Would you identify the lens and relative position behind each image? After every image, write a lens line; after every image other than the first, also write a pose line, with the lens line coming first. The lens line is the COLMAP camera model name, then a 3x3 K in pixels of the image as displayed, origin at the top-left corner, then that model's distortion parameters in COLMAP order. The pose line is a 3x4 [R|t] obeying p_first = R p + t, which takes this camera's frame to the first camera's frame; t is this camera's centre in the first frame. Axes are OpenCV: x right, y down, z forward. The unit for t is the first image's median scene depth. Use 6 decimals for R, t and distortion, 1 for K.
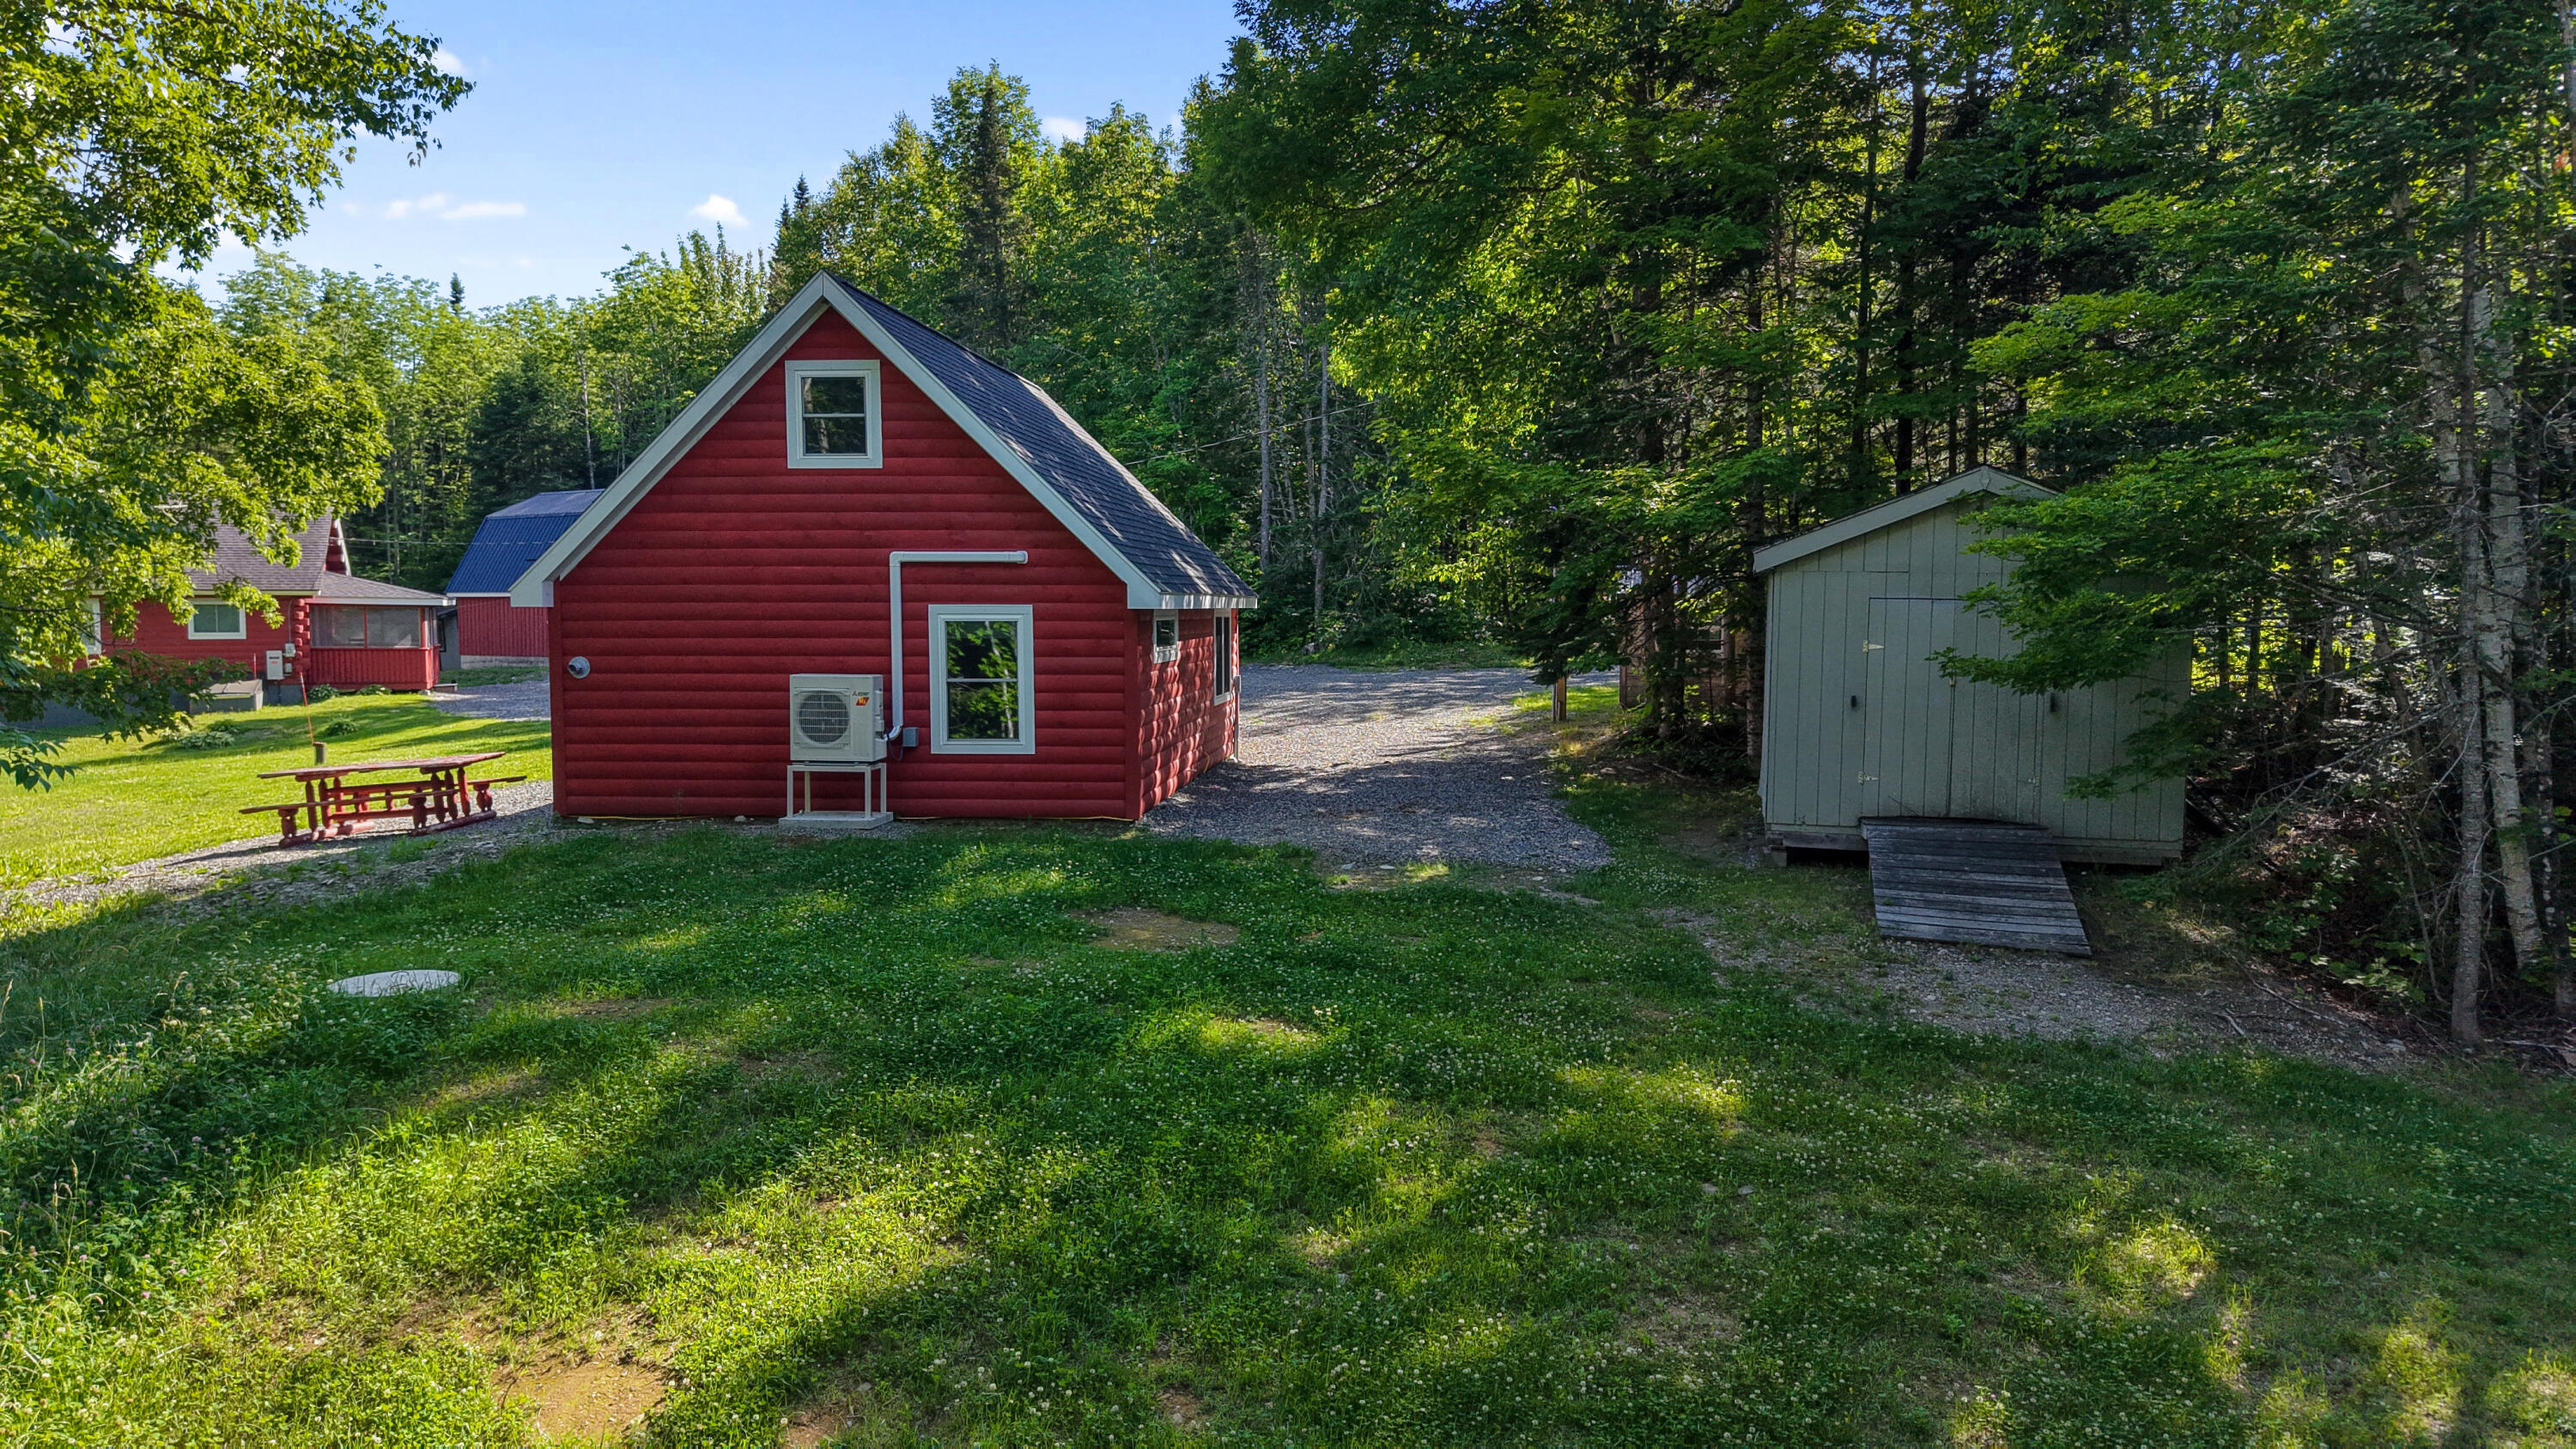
lens RADIAL K [[1714.0, 0, 1293.3], [0, 1714.0, 756.9], [0, 0, 1]] dist [0.064189, -0.057783]
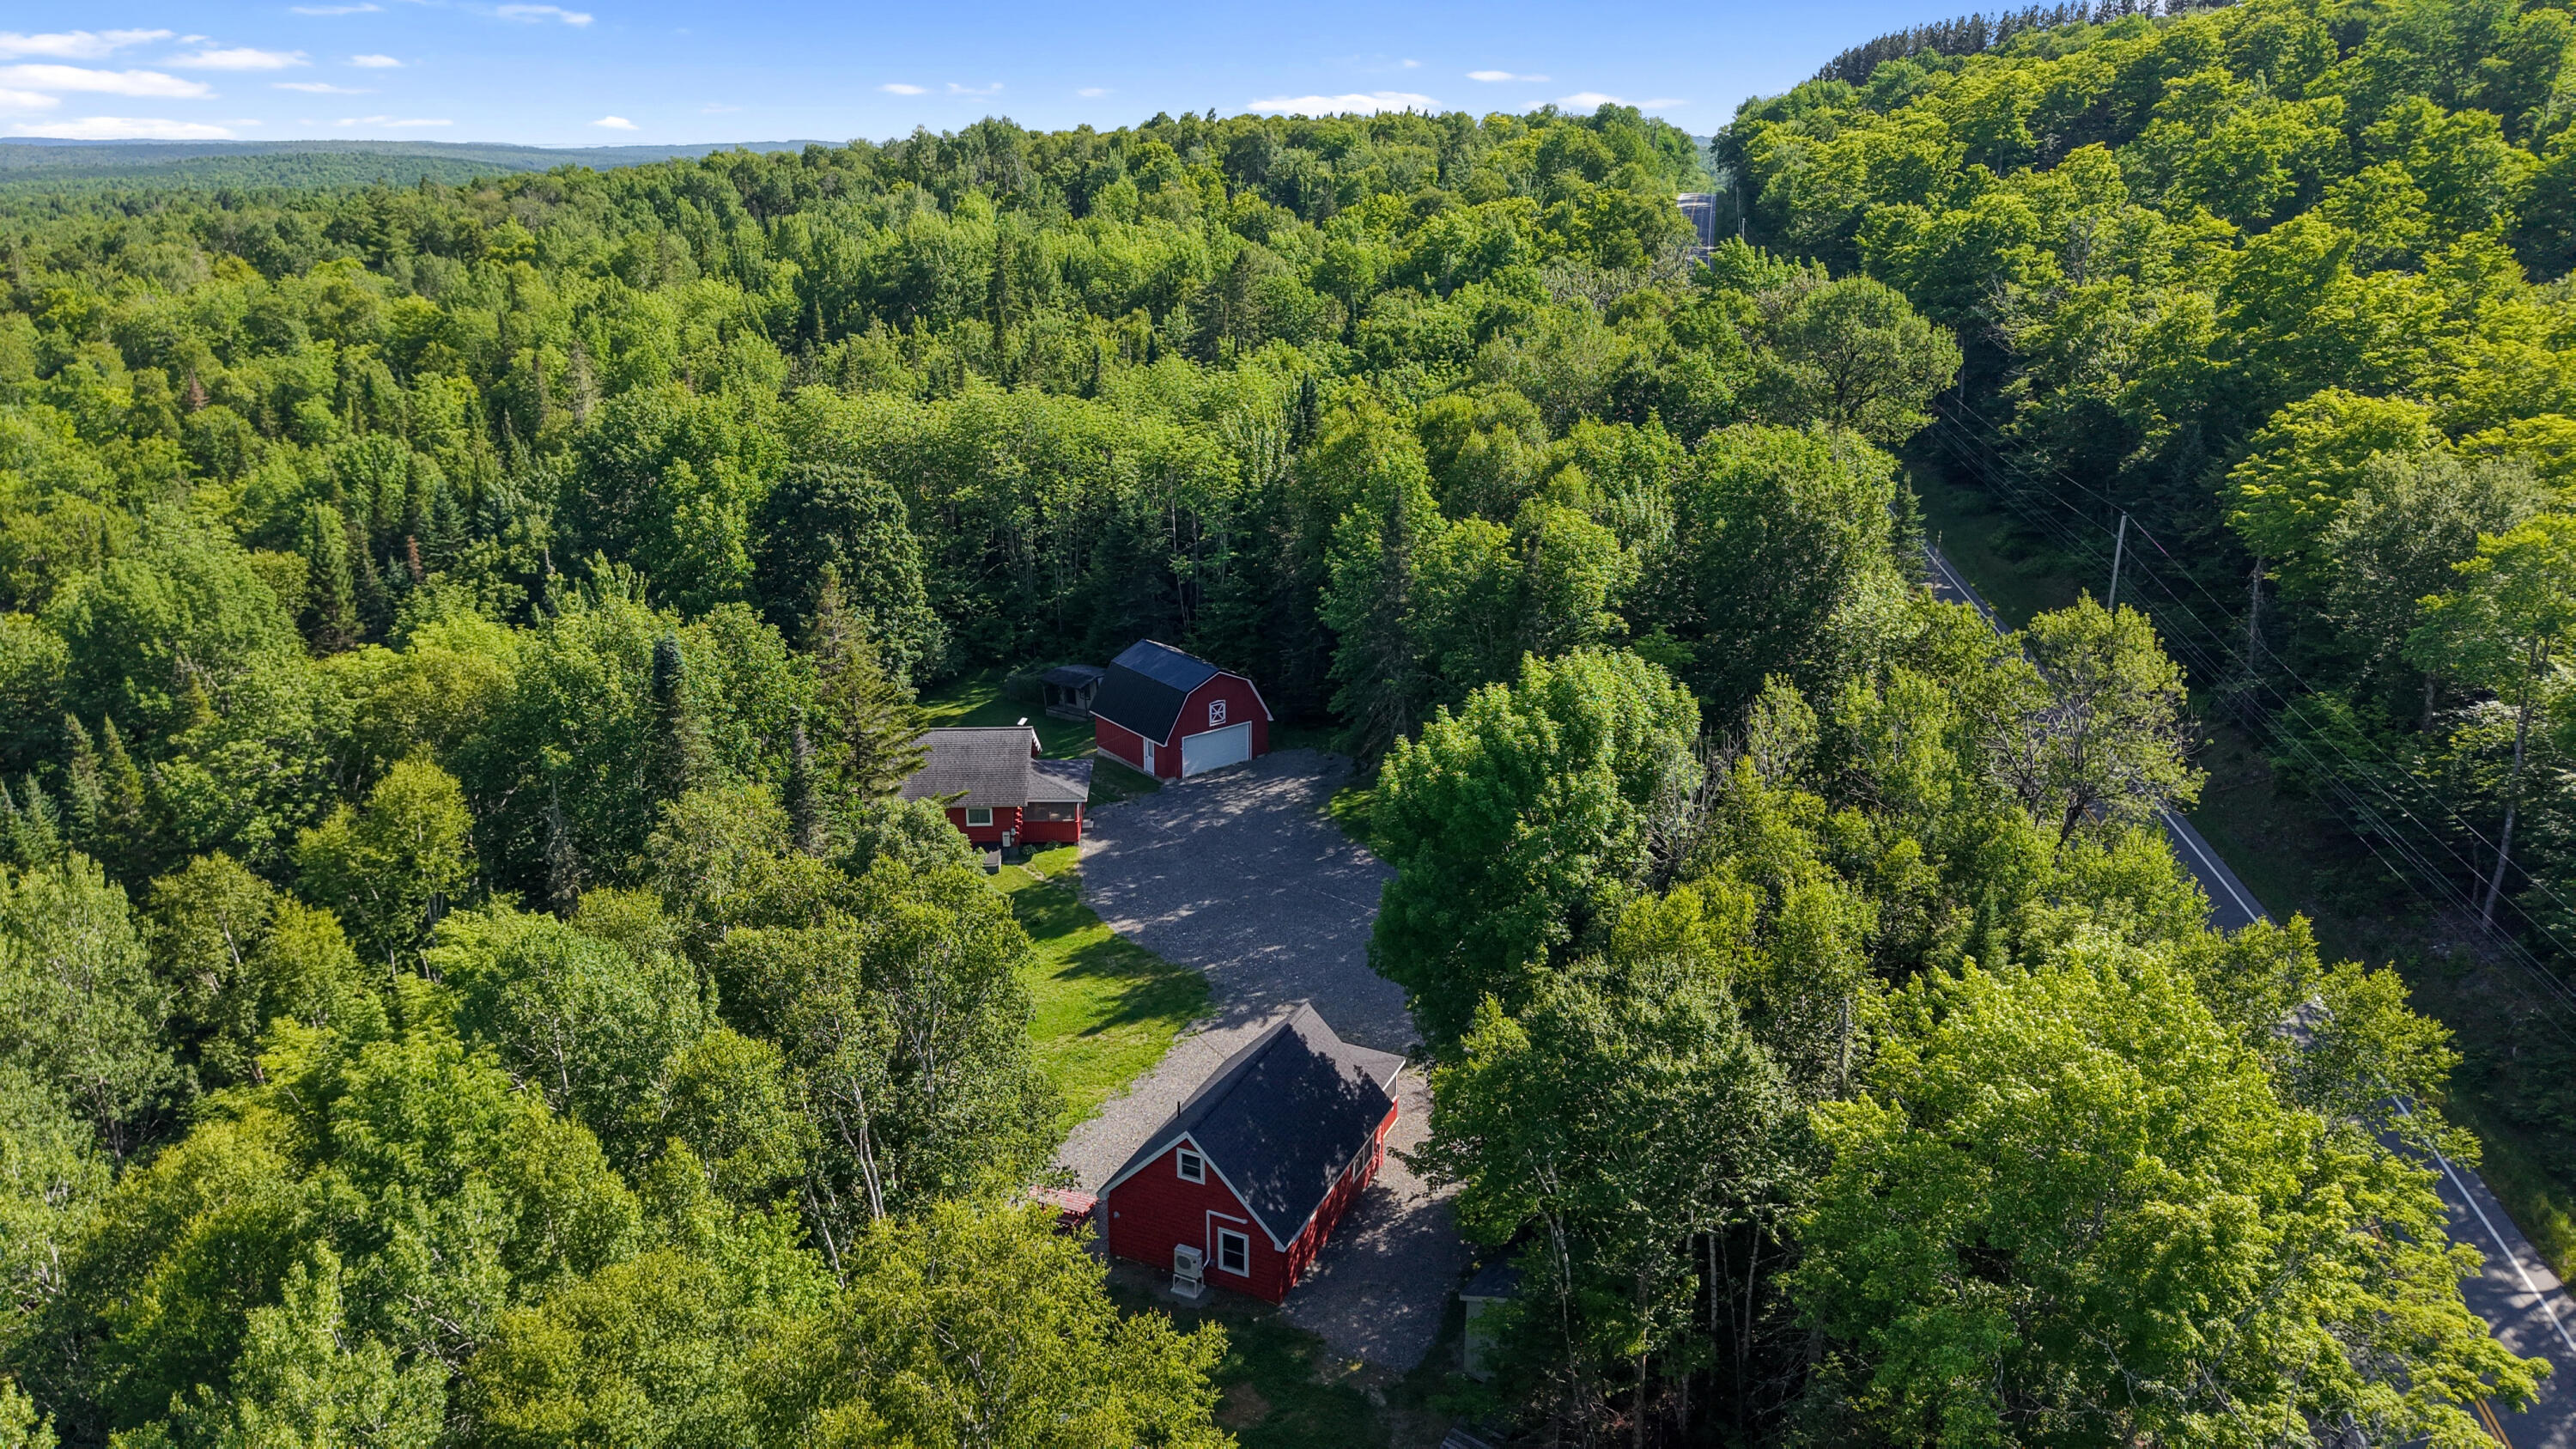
lens RADIAL K [[1733.2, 0, 1288.0], [0, 1733.2, 724.5], [0, 0, 1]] dist [0.064031, -0.057977]
pose [[0.939389, 0.104335, -0.326593, 0.818453], [-0.024805, 0.970758, 0.238775, -1.687552], [0.341955, -0.216202, 0.914507, -1.588776]]
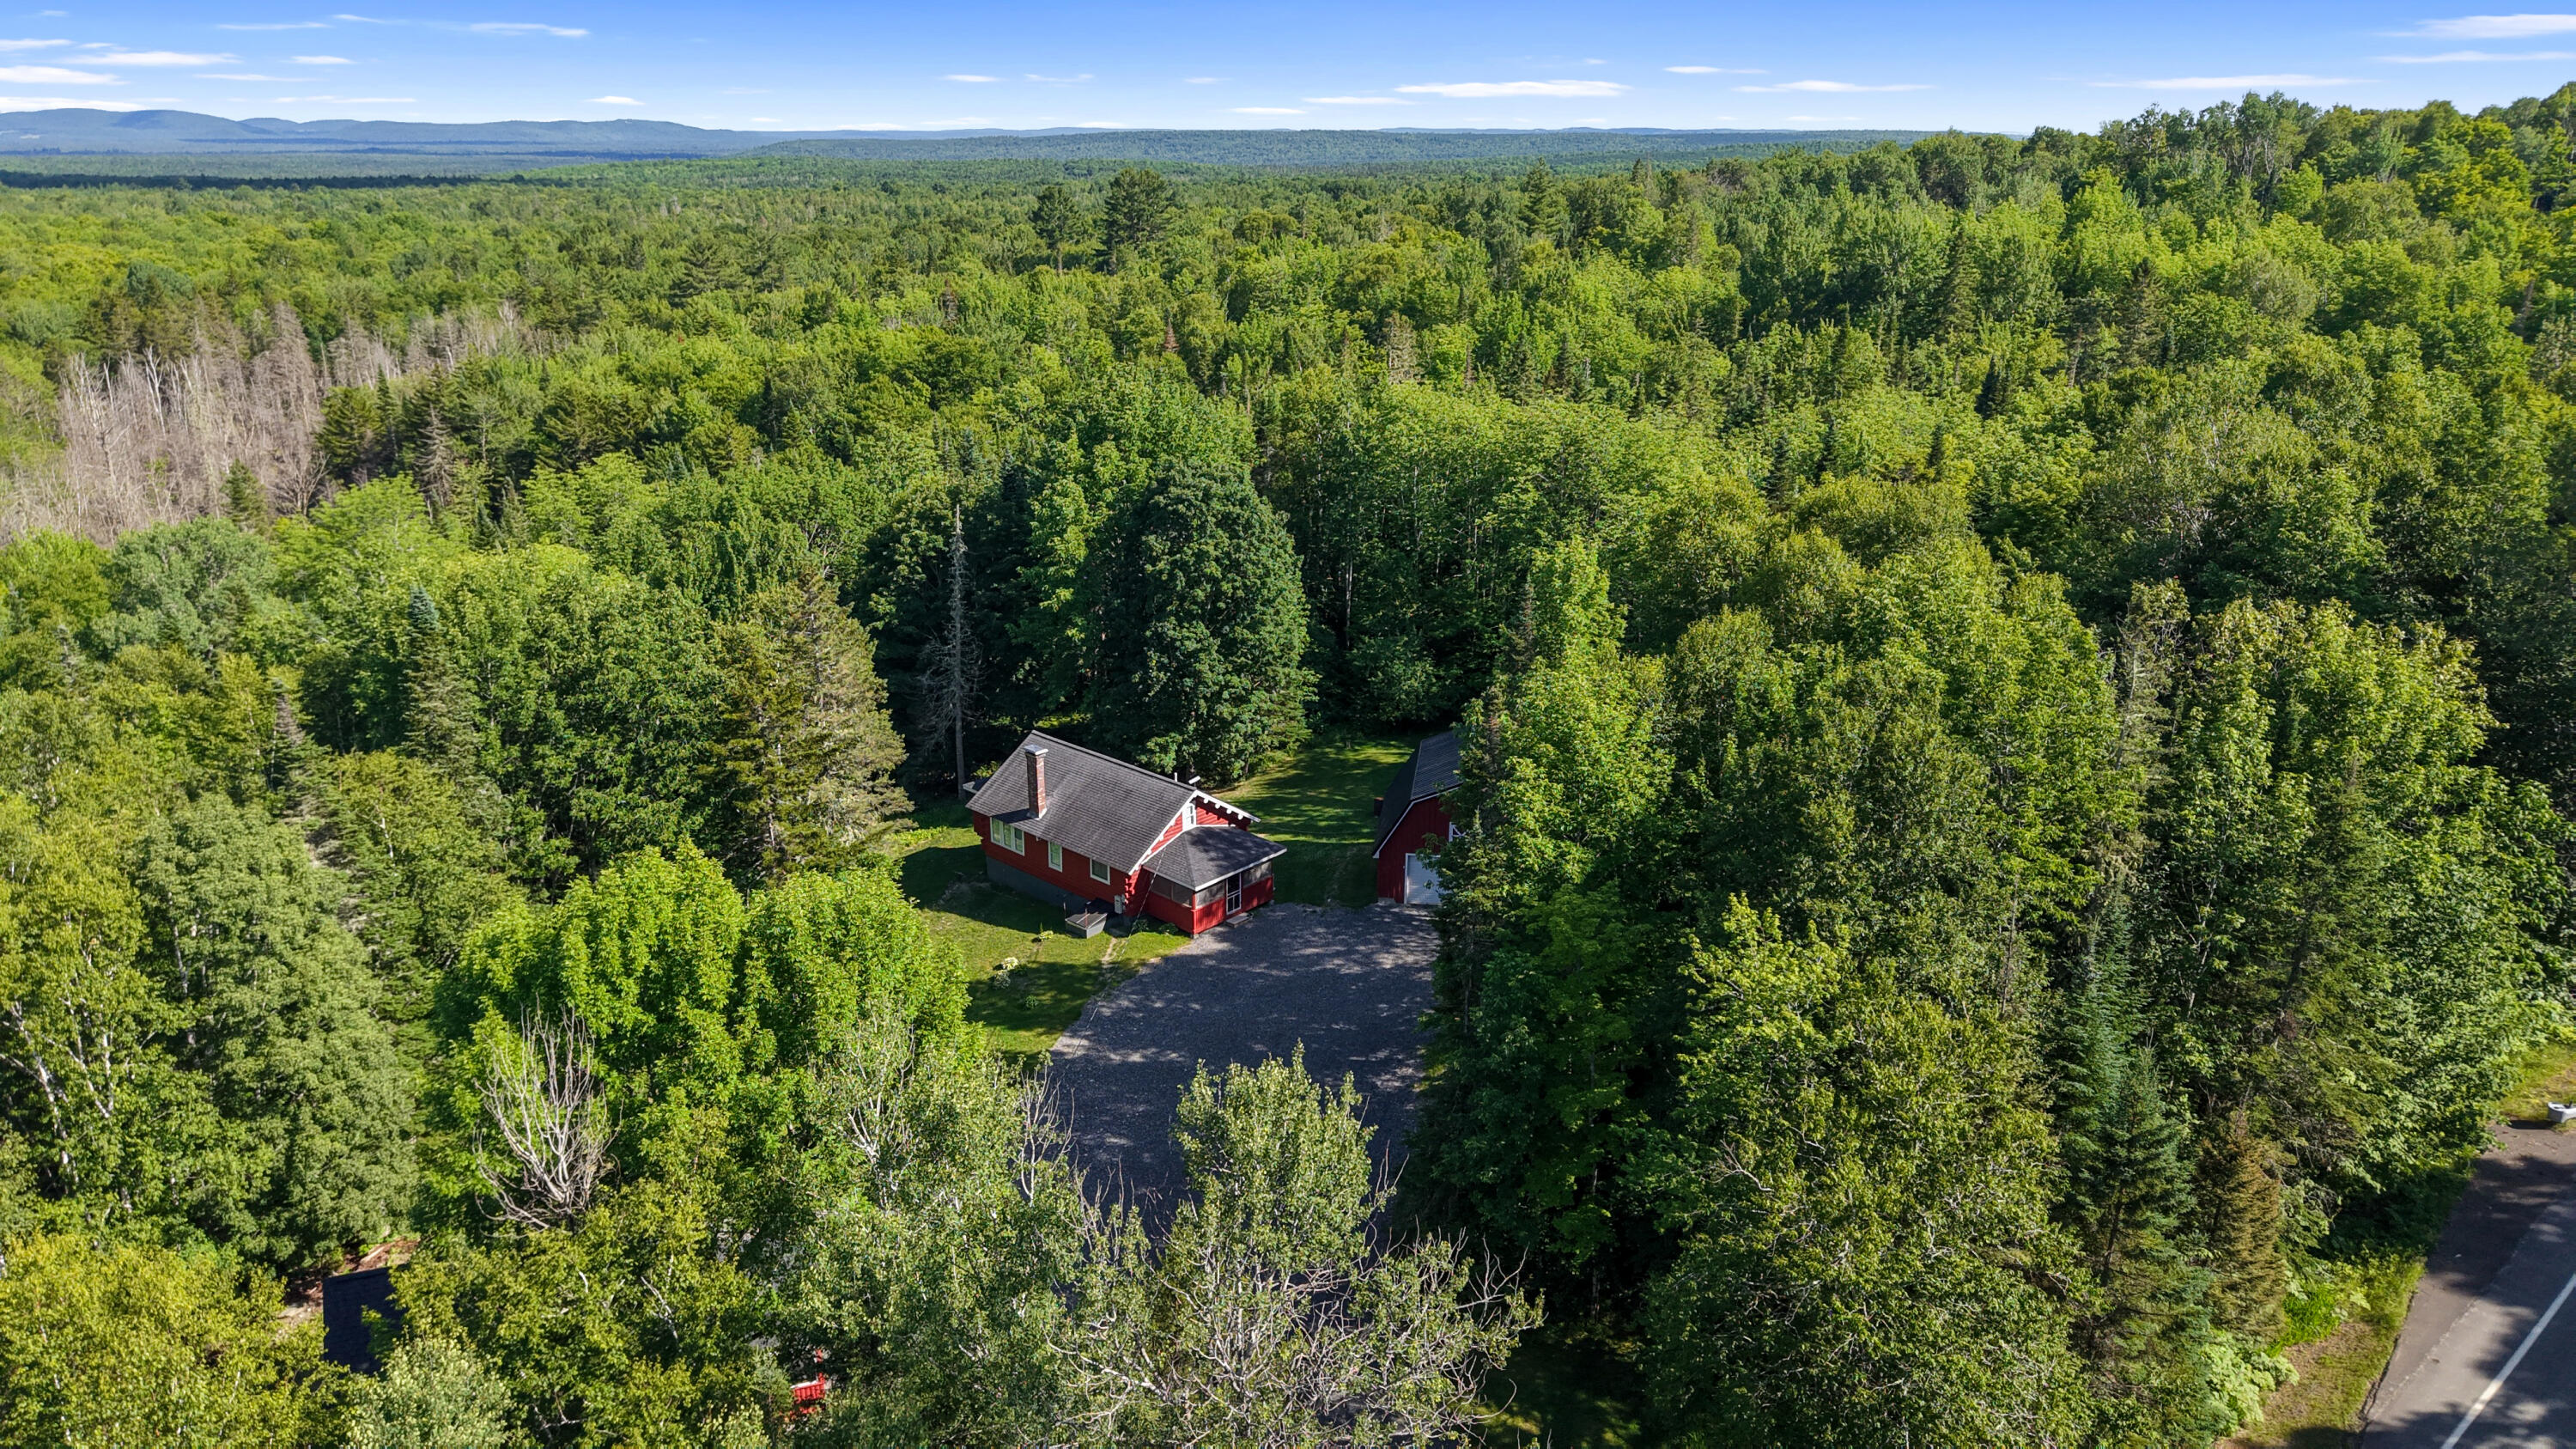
lens RADIAL K [[1733.2, 0, 1288.0], [0, 1733.2, 724.5], [0, 0, 1]] dist [0.064031, -0.057977]
pose [[0.431848, 0.292794, -0.853100, 2.259604], [-0.080794, 0.954598, 0.286731, -1.883889], [0.898321, -0.054899, 0.435897, 1.131929]]
